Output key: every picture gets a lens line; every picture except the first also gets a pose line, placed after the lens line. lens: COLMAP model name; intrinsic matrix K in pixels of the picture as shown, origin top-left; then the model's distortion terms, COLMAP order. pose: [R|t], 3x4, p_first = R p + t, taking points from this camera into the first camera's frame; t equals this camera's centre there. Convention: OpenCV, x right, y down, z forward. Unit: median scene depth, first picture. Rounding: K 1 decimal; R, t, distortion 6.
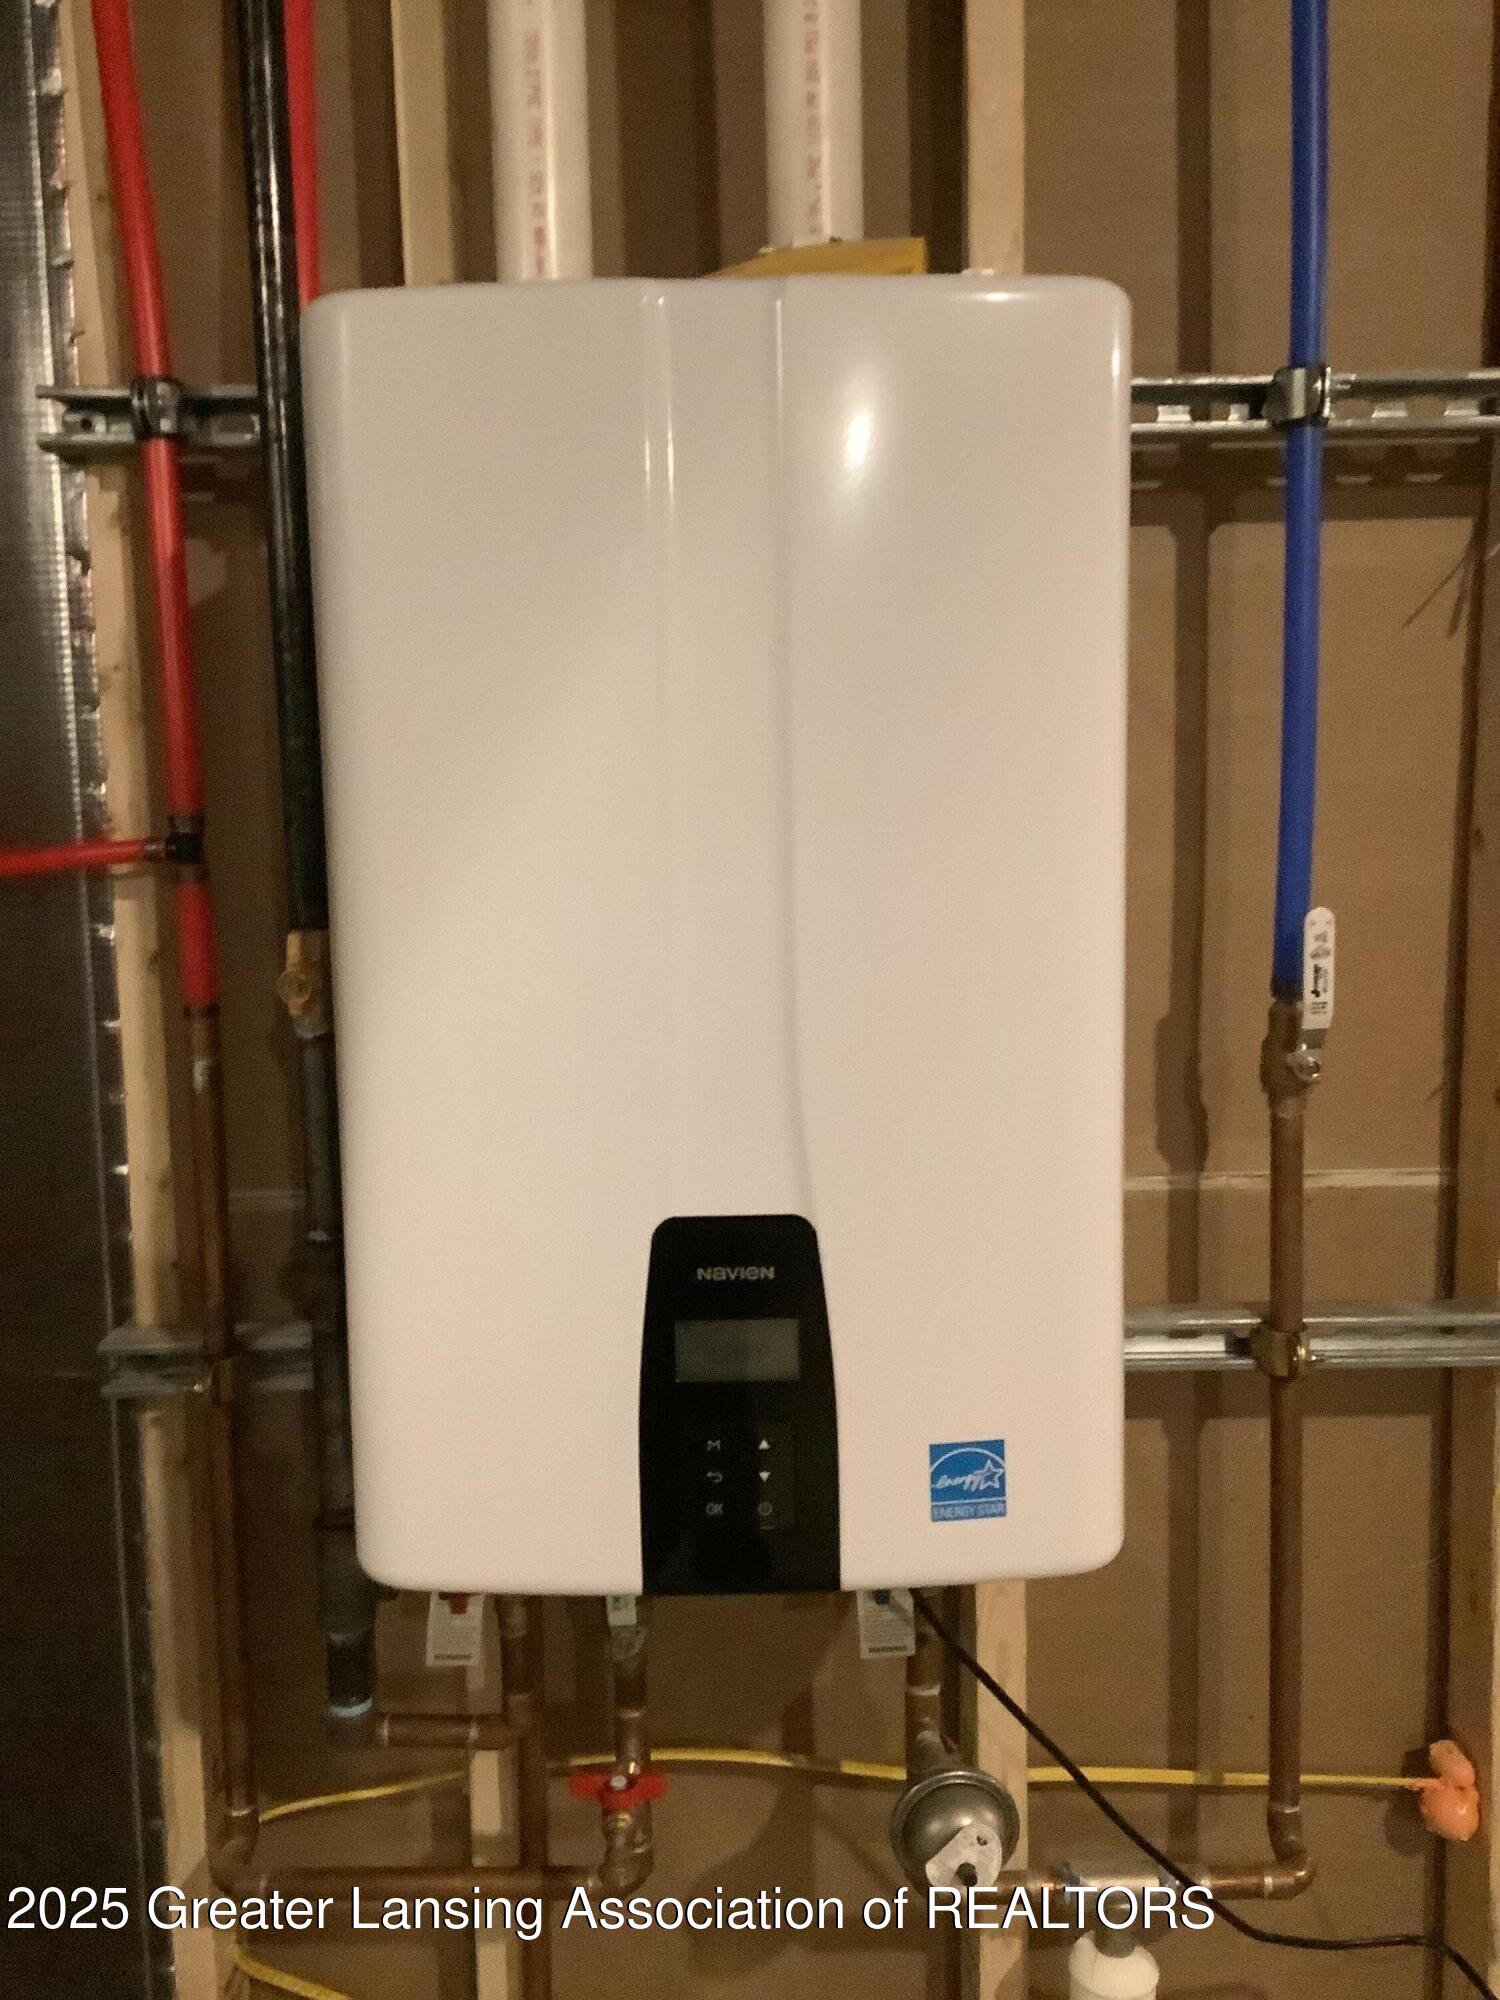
lens RADIAL K [[1802.0, 0, 702.9], [0, 1802.0, 999.8], [0, 0, 1]] dist [0.094080, -0.155334]
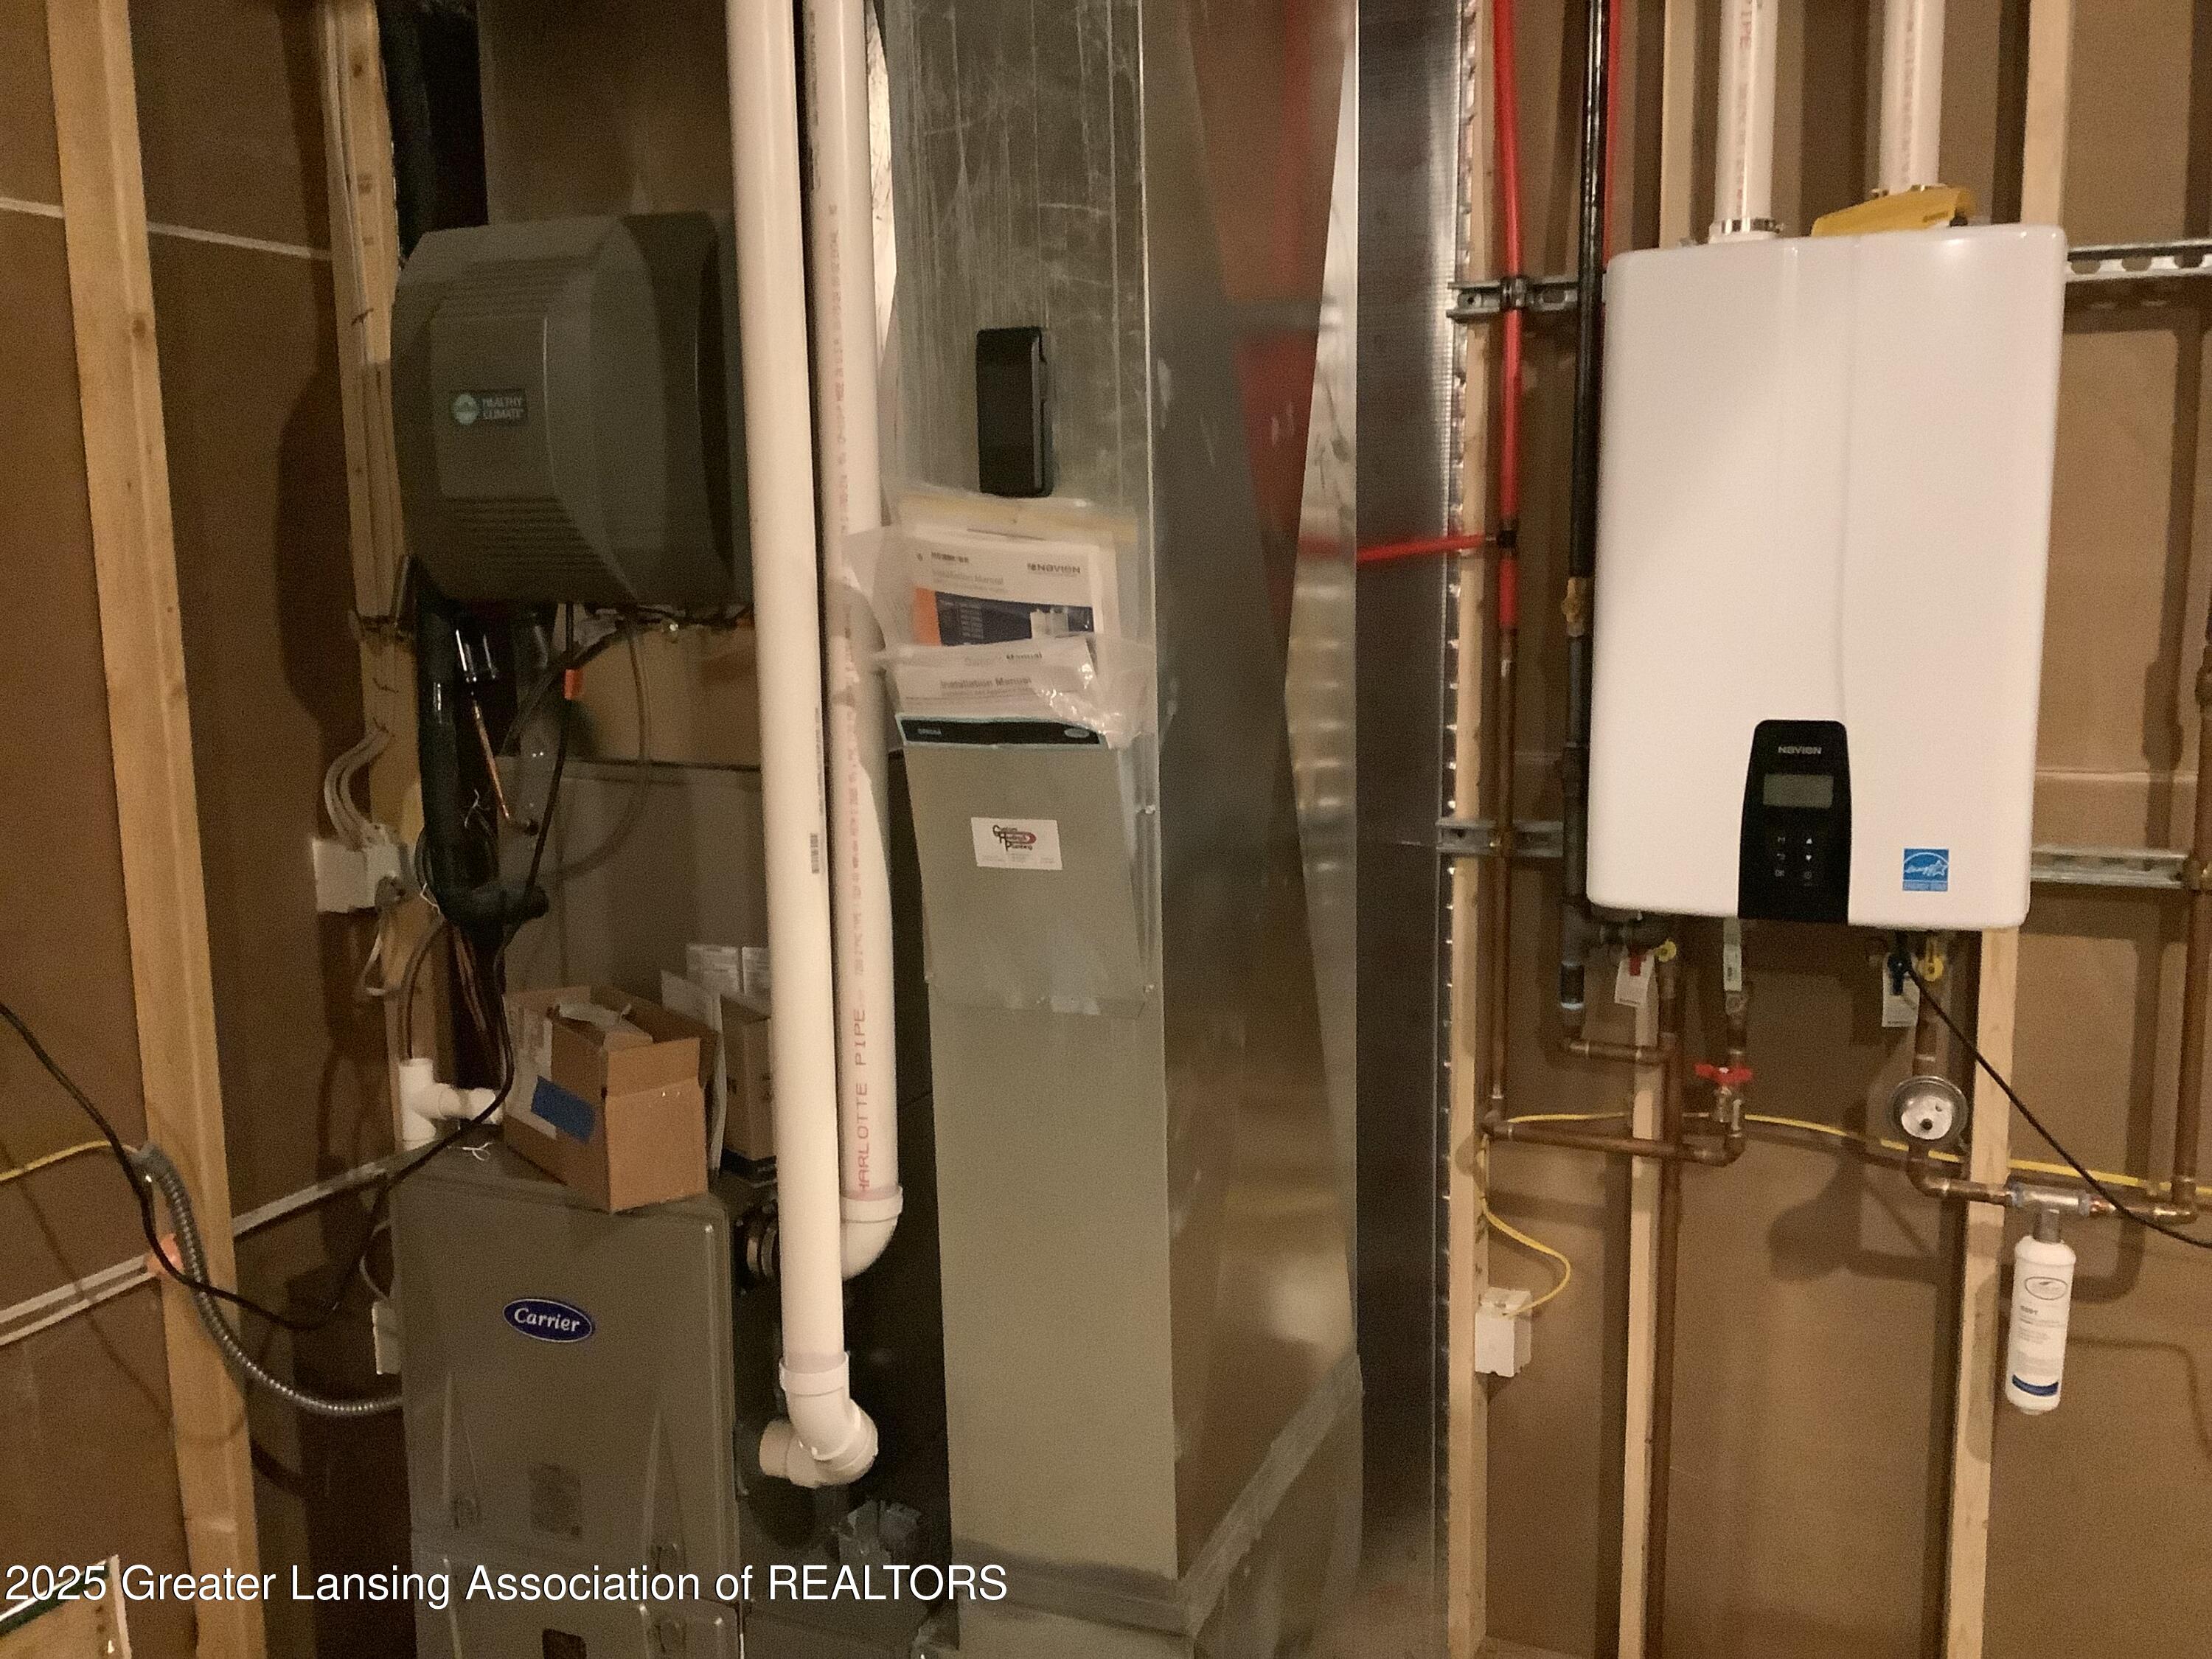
lens RADIAL K [[1993.0, 0, 1098.5], [0, 1993.0, 854.9], [0, 0, 1]] dist [0.094080, -0.155334]
pose [[0.917674, 0.070255, -0.391074, 0.138183], [-0.059349, 0.997439, 0.039922, 0.171559], [0.392877, -0.013425, 0.919493, -0.974219]]
